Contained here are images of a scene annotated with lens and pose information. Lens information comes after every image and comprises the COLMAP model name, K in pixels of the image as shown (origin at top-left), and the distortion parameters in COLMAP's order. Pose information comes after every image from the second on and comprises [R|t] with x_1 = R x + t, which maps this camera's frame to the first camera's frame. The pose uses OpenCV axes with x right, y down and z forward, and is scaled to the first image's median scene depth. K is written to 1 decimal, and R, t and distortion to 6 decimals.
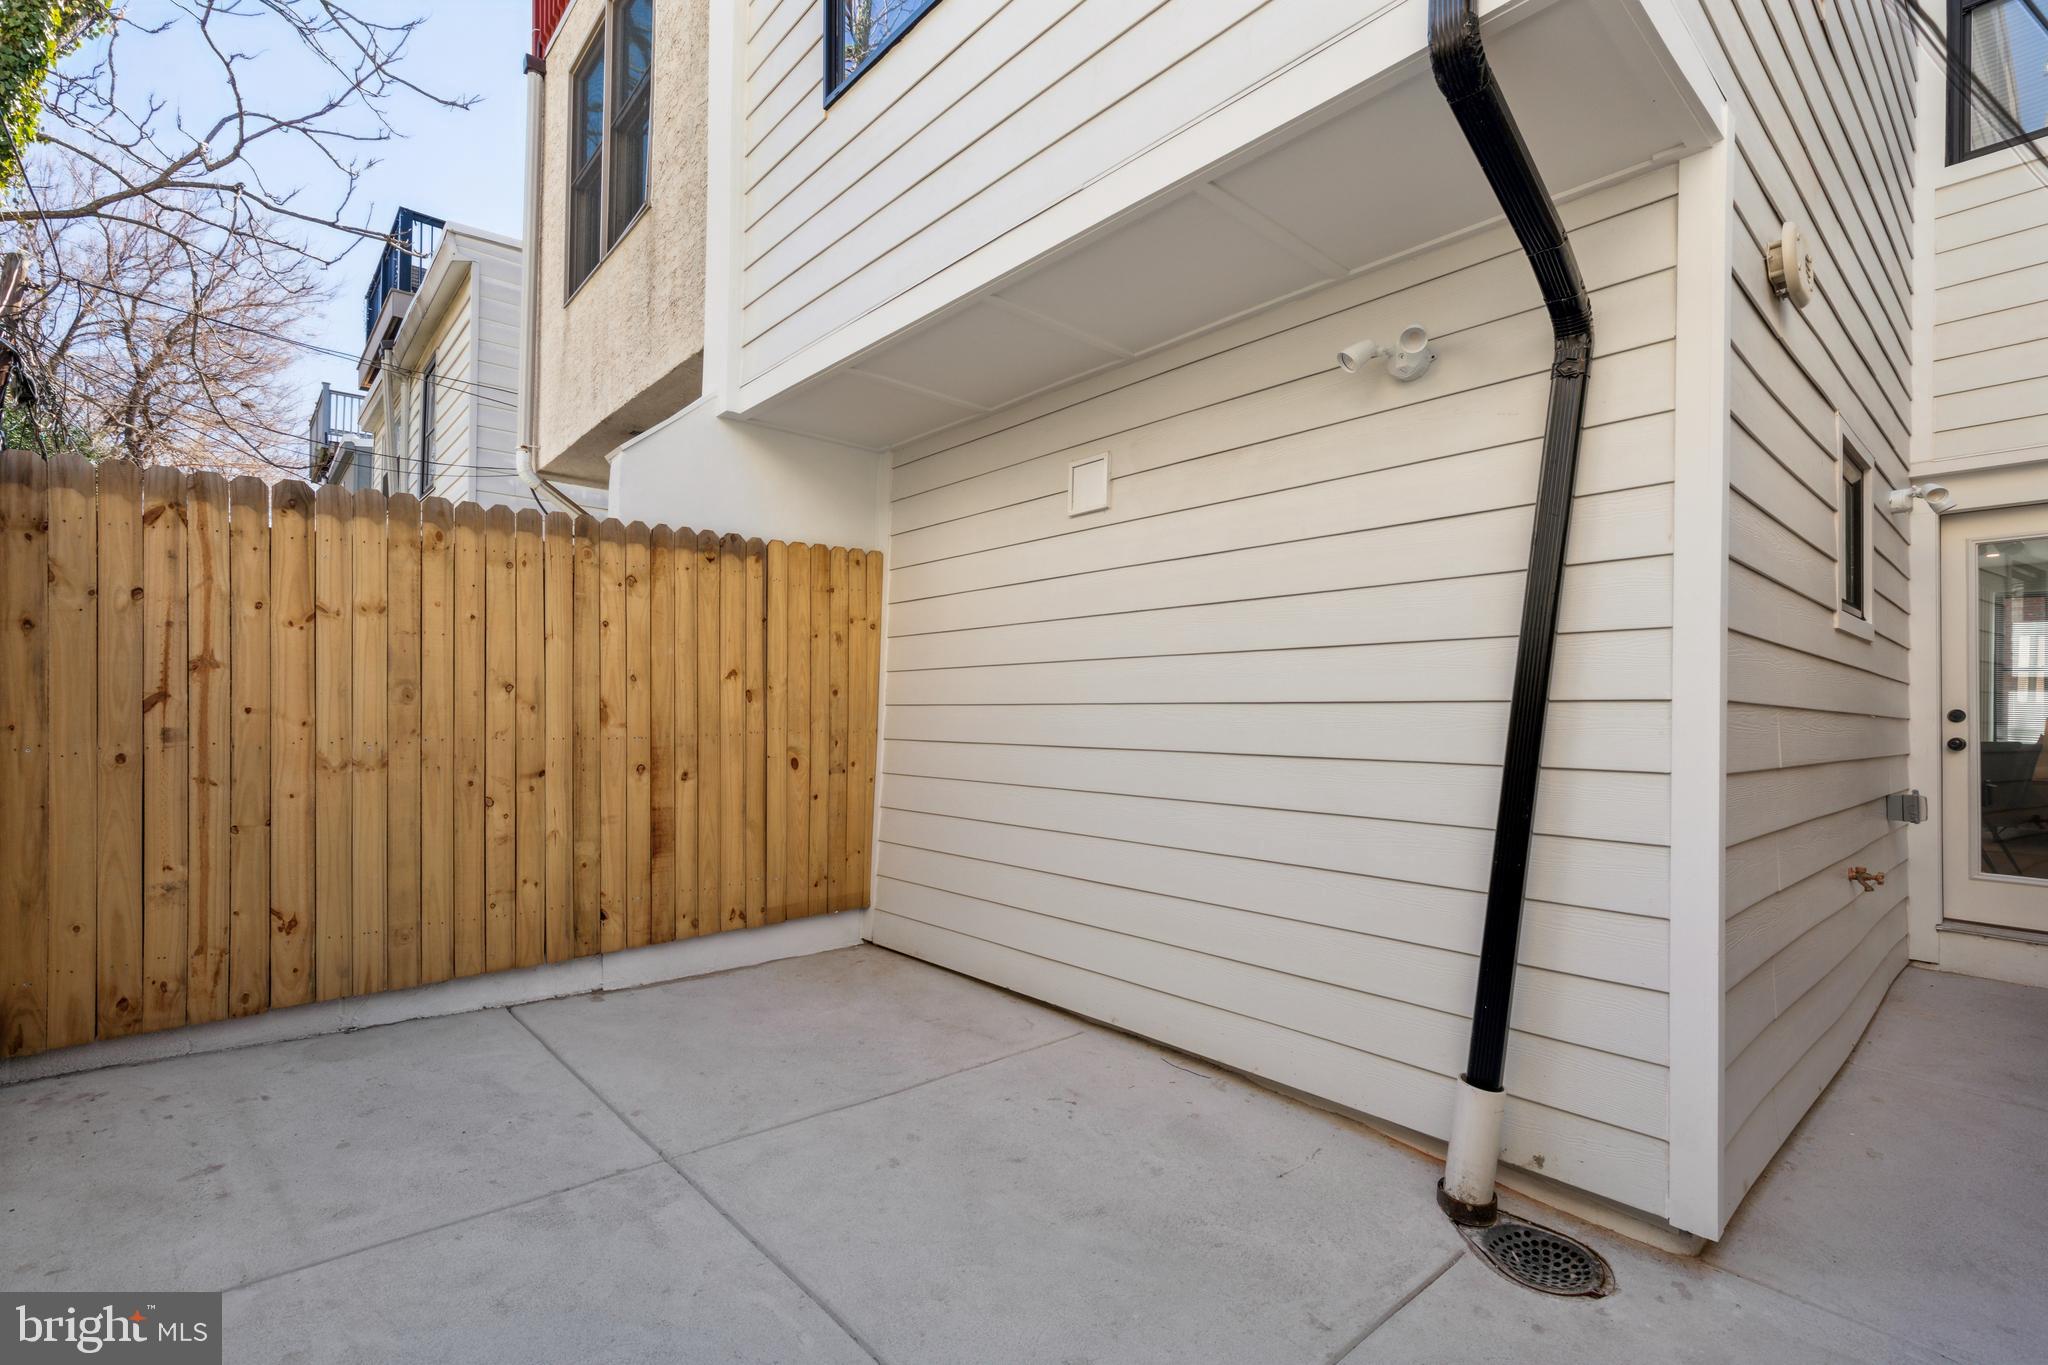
lens RADIAL K [[935.7, 0, 1031.7], [0, 935.7, 672.6], [0, 0, 1]] dist [0.010263, -0.003230]
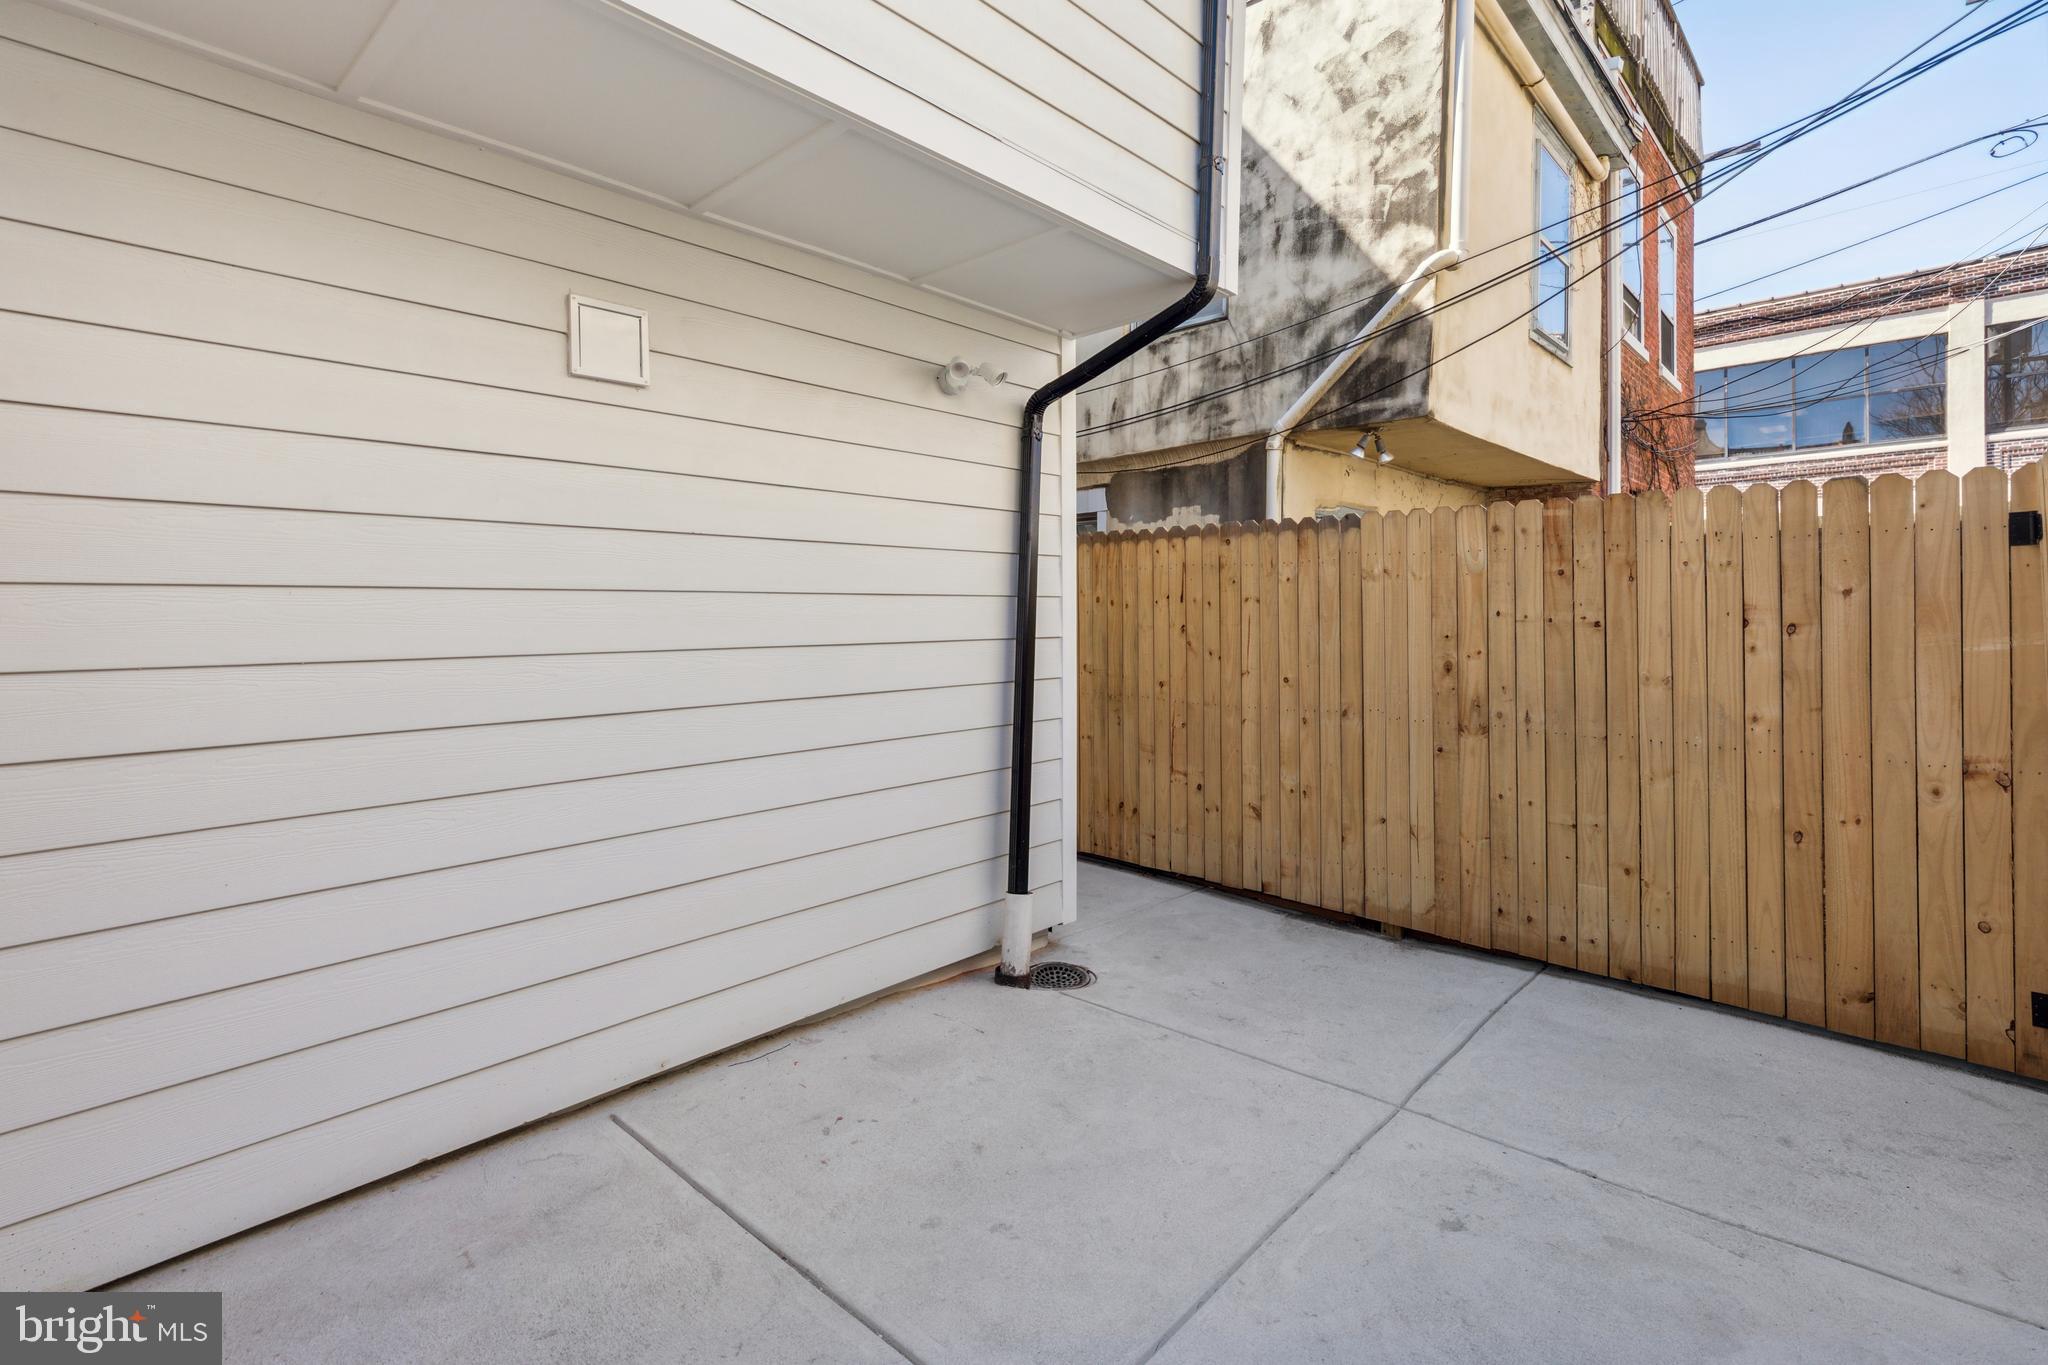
lens RADIAL K [[935.7, 0, 1037.3], [0, 935.7, 600.0], [0, 0, 1]] dist [0.010263, -0.003230]
pose [[-0.100689, 0.015457, 0.994798, -0.684108], [-0.034955, 0.999207, -0.019064, -0.004180], [-0.994304, -0.036693, -0.100069, 0.756789]]
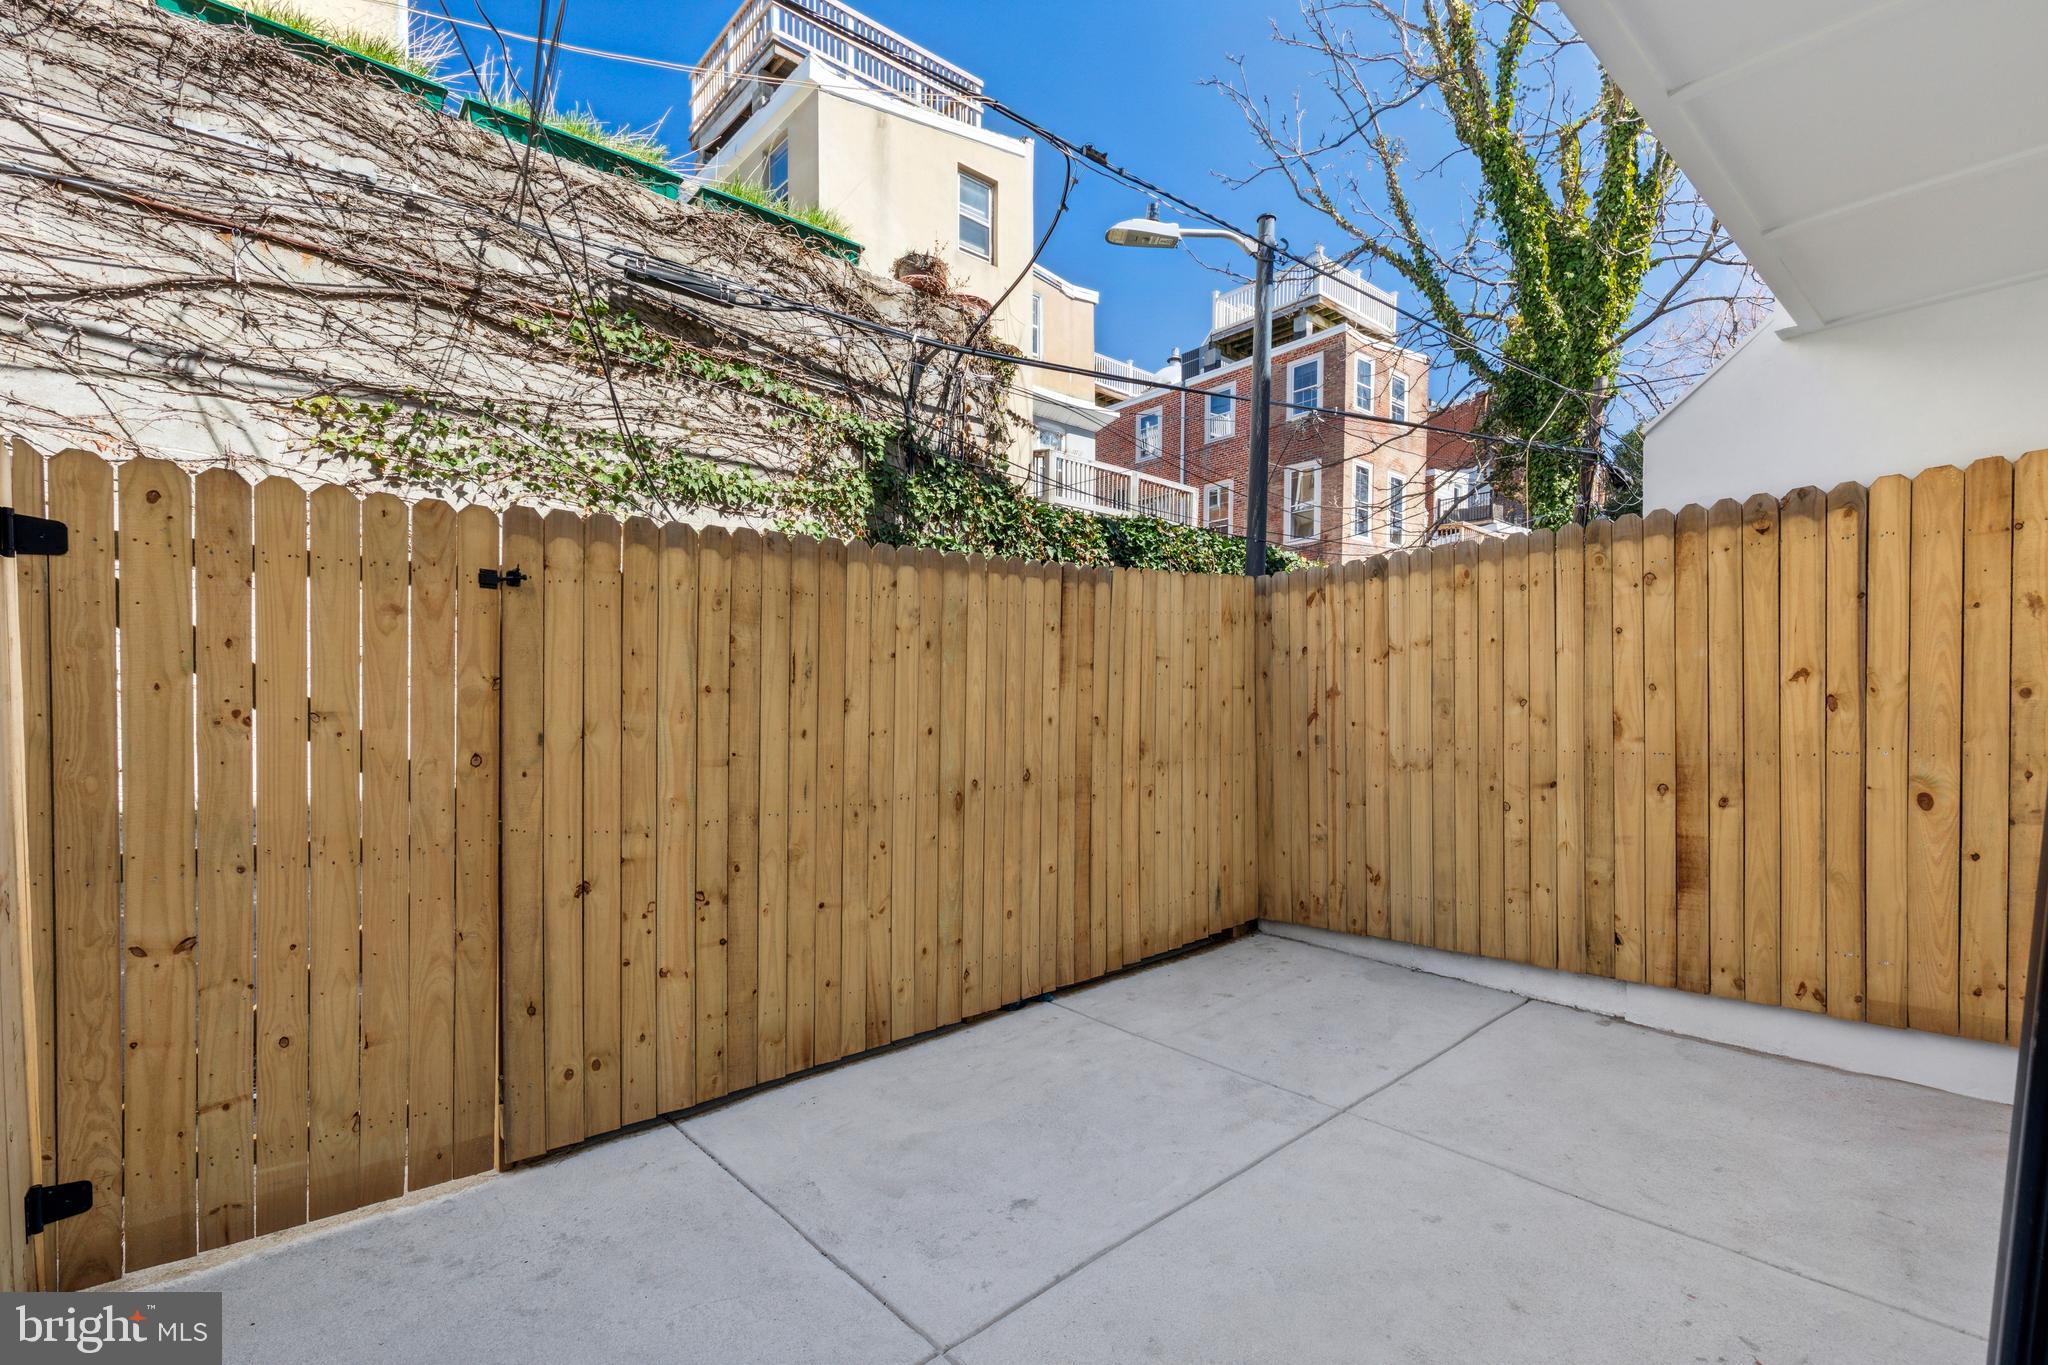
lens RADIAL K [[935.7, 0, 1006.6], [0, 935.7, 734.8], [0, 0, 1]] dist [0.010263, -0.003230]
pose [[-0.023889, 0.005702, -0.999698, 0.540234], [0.038319, 0.999254, 0.004783, 0.026143], [0.998980, -0.038193, -0.024090, 0.445790]]
